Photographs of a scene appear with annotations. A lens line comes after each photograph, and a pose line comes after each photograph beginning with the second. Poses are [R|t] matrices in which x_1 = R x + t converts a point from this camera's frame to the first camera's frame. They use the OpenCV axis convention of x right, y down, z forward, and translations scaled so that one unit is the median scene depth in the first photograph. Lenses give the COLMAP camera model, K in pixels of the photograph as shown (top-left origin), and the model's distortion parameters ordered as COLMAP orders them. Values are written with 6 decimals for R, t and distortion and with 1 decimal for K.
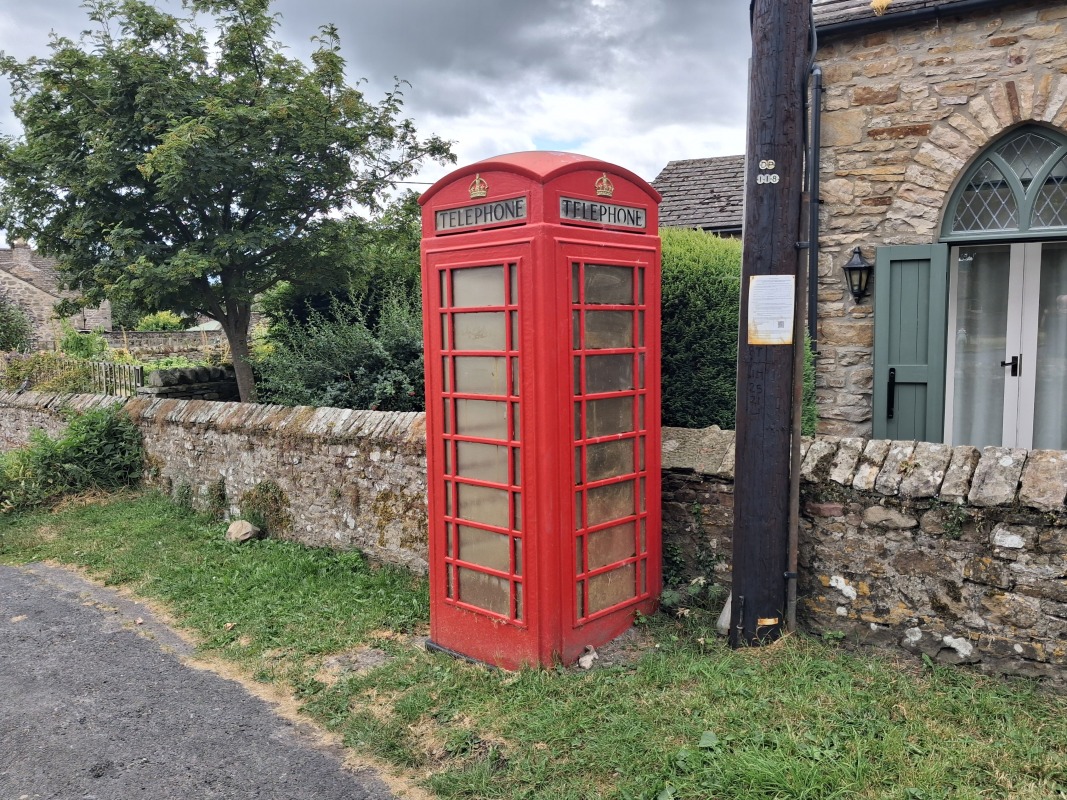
lens RADIAL K [[836.6, 0, 538.0], [0, 836.6, 392.4], [0, 0, 1]] dist [0.071511, -0.111928]
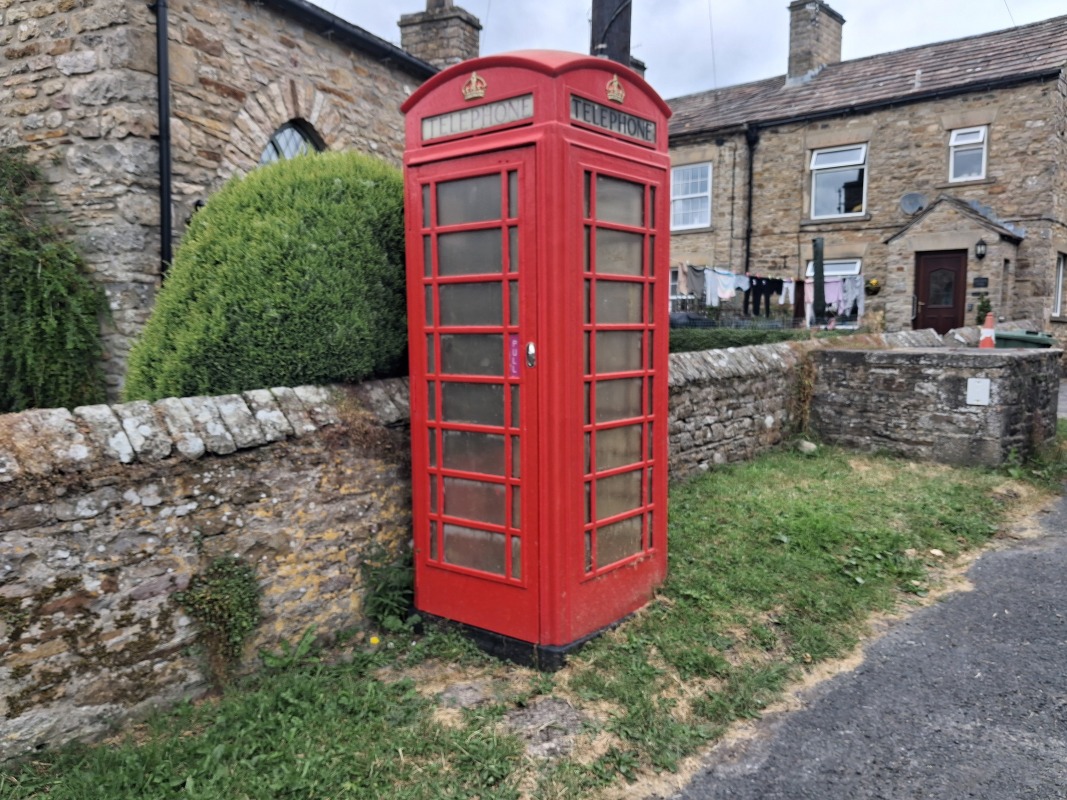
lens RADIAL K [[849.9, 0, 545.7], [0, 849.9, 406.2], [0, 0, 1]] dist [0.059712, -0.119949]
pose [[-0.086811, -0.075440, 0.993364, -0.844221], [0.079698, 0.993407, 0.082408, 0.007583], [-0.993032, 0.086323, -0.080226, 1.001421]]
